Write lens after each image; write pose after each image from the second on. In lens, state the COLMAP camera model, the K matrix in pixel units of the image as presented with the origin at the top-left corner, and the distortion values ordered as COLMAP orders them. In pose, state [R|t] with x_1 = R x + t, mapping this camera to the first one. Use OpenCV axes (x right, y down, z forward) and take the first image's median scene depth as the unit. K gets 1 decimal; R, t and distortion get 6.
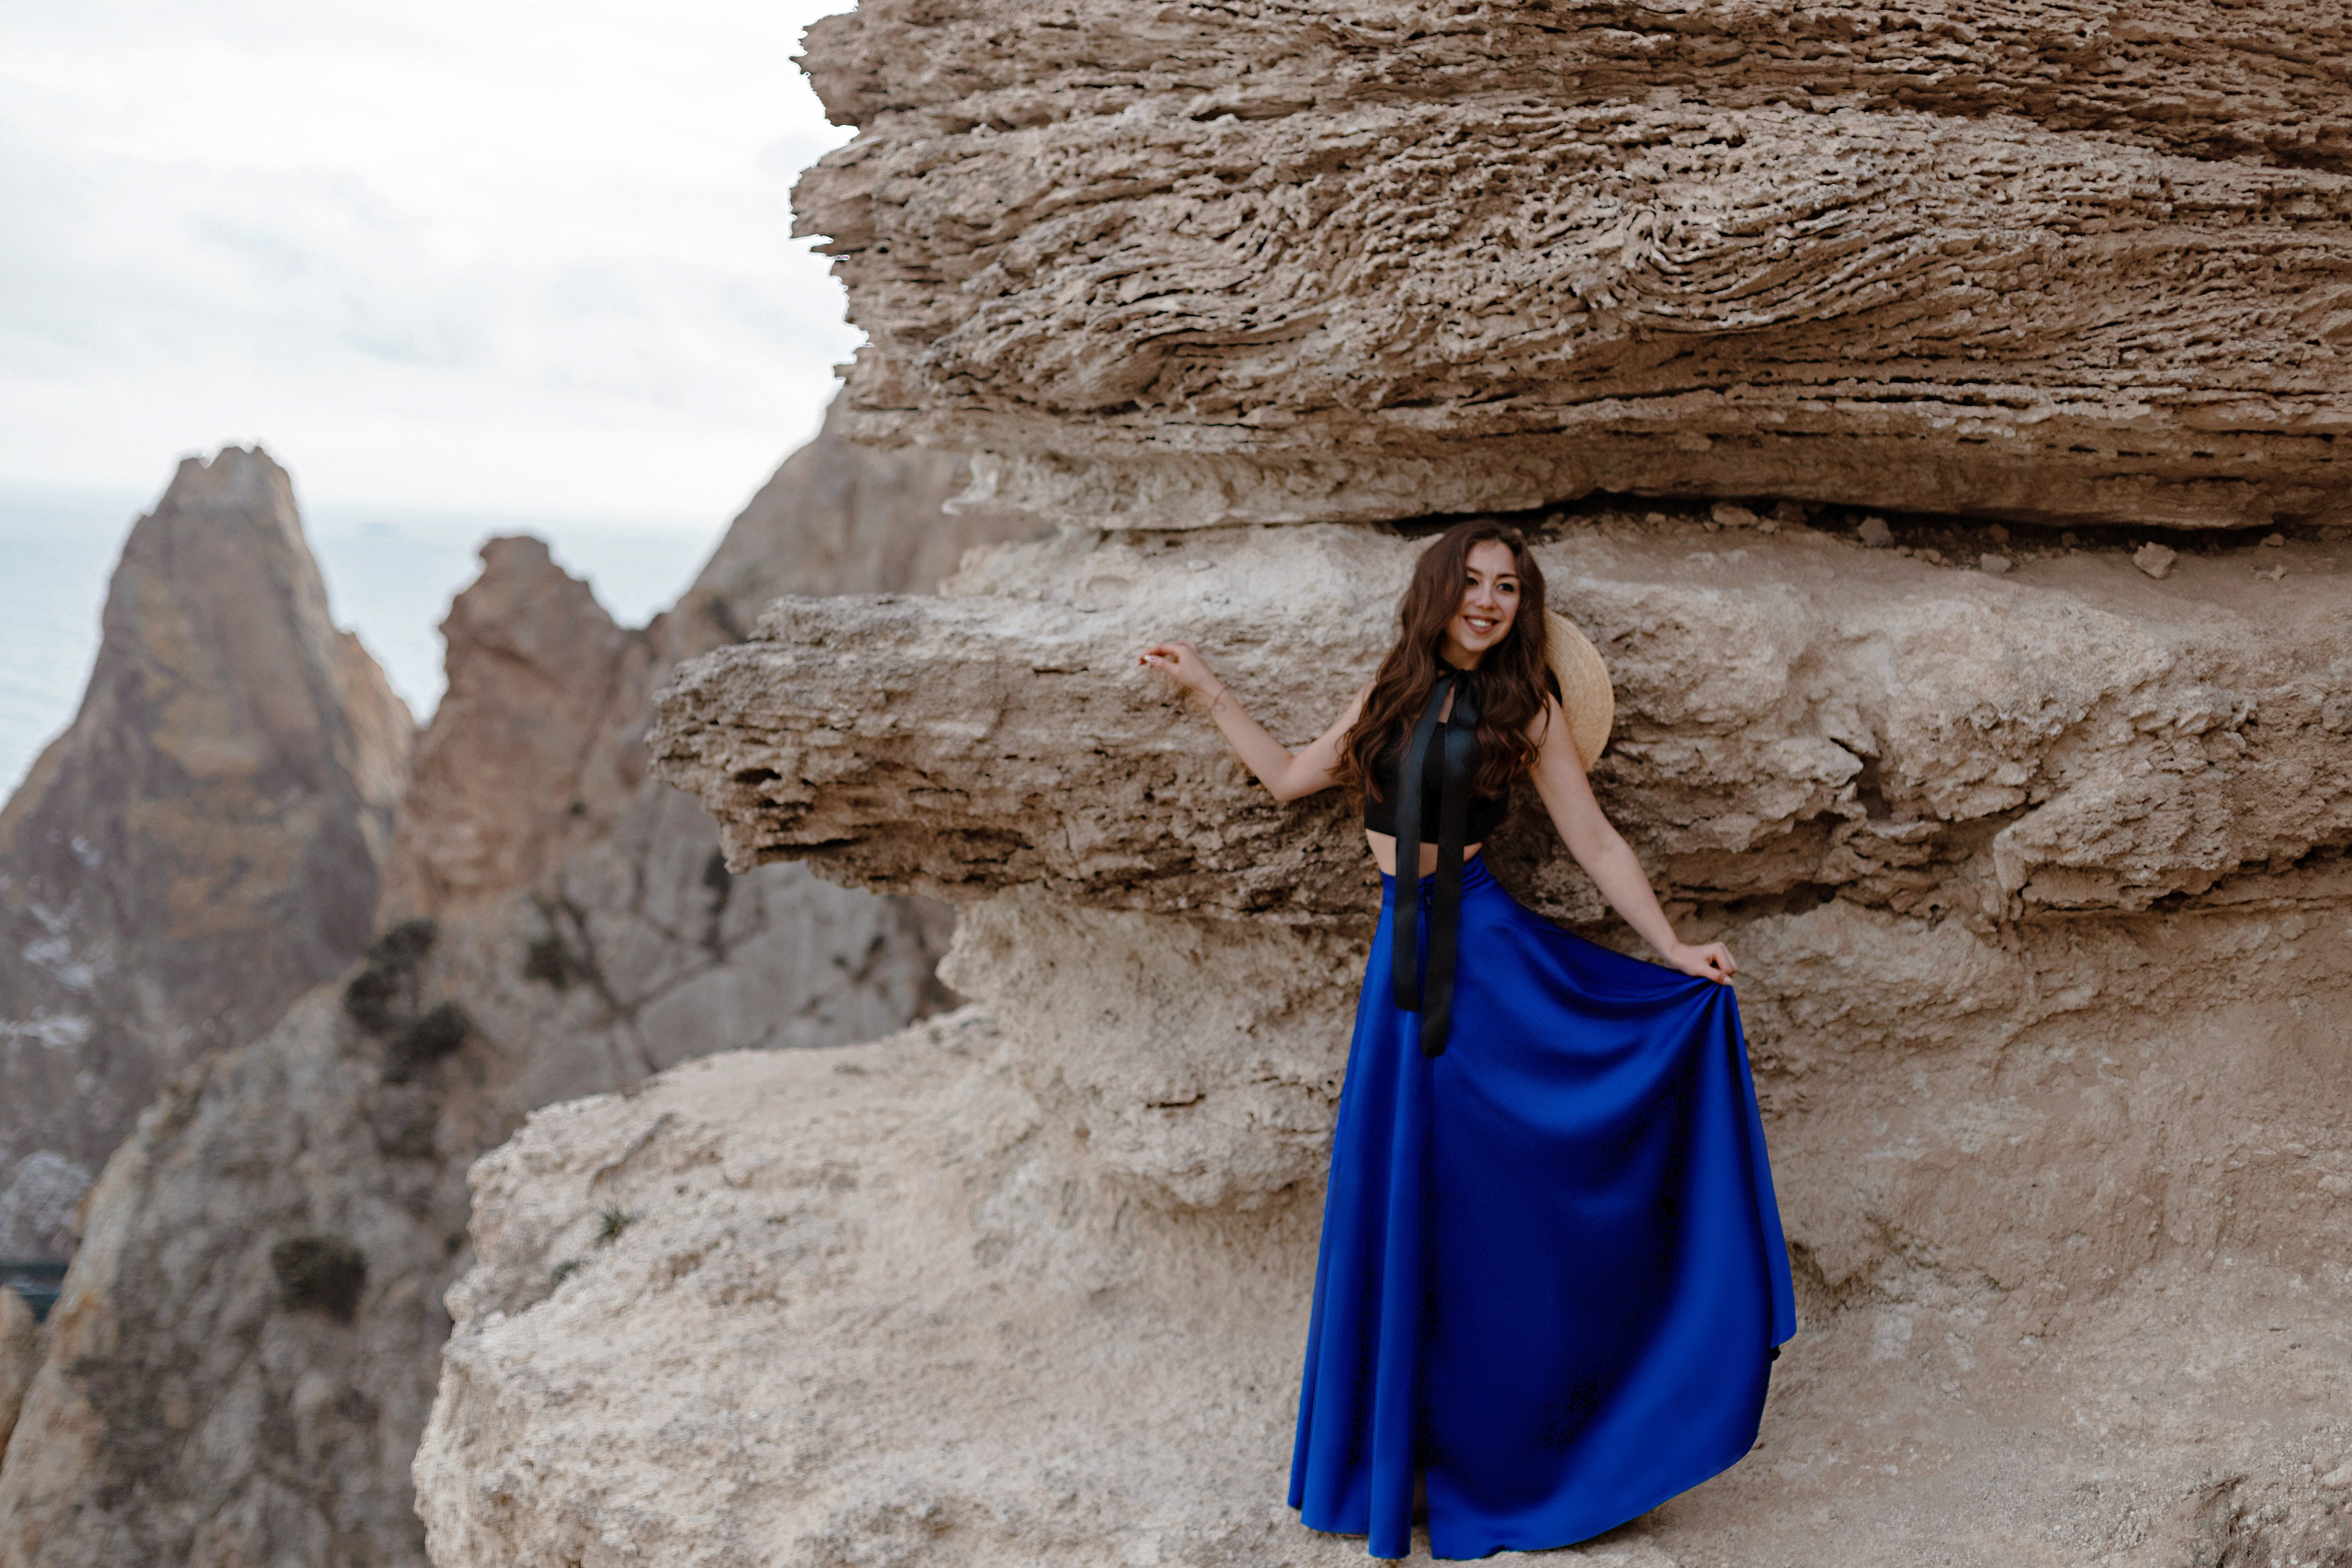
lens RADIAL K [[3358.8, 0, 1168.9], [0, 3358.8, 784.7], [0, 0, 1]] dist [0.002284, -0.039105]
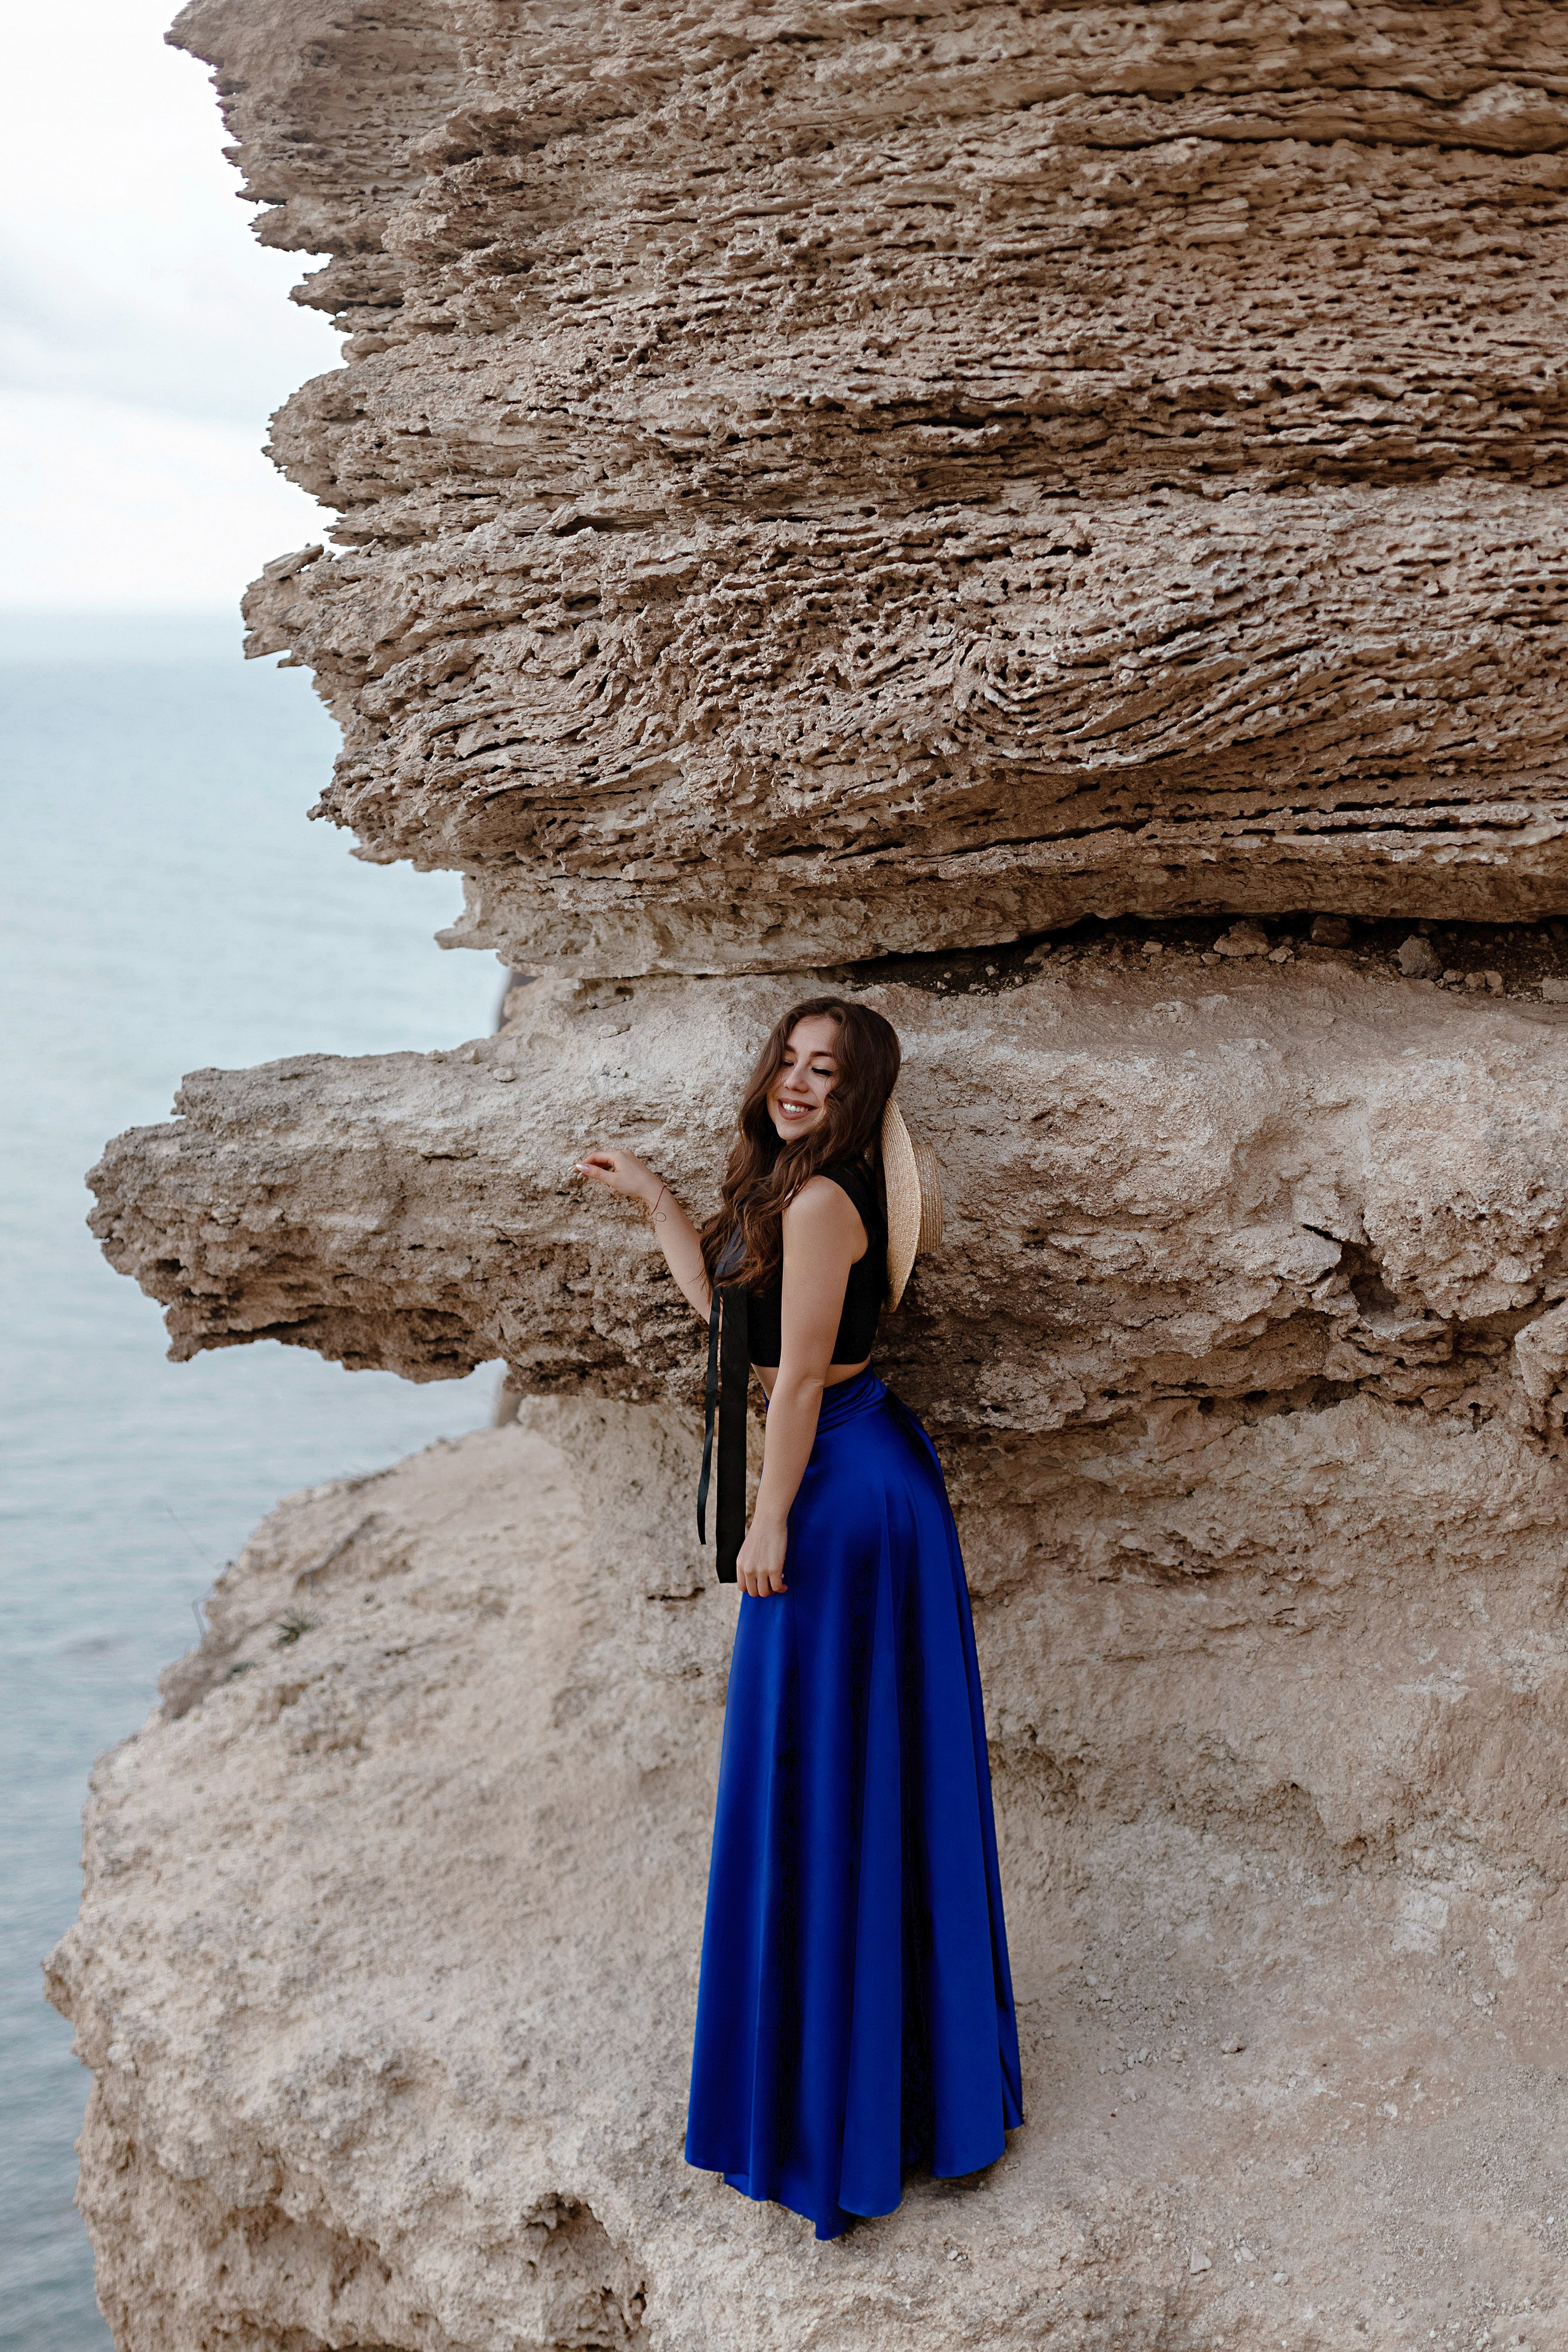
lens RADIAL K [[3359.1, 0, 784.2], [0, 3359.1, 1183.3], [0, 0, 1]] dist [0.002284, -0.039105]
pose [[0.965383, -0.012540, -0.260534, 0.295981], [0.036724, 0.995429, 0.088166, -0.105424], [0.258238, -0.094682, 0.961431, 0.155823]]
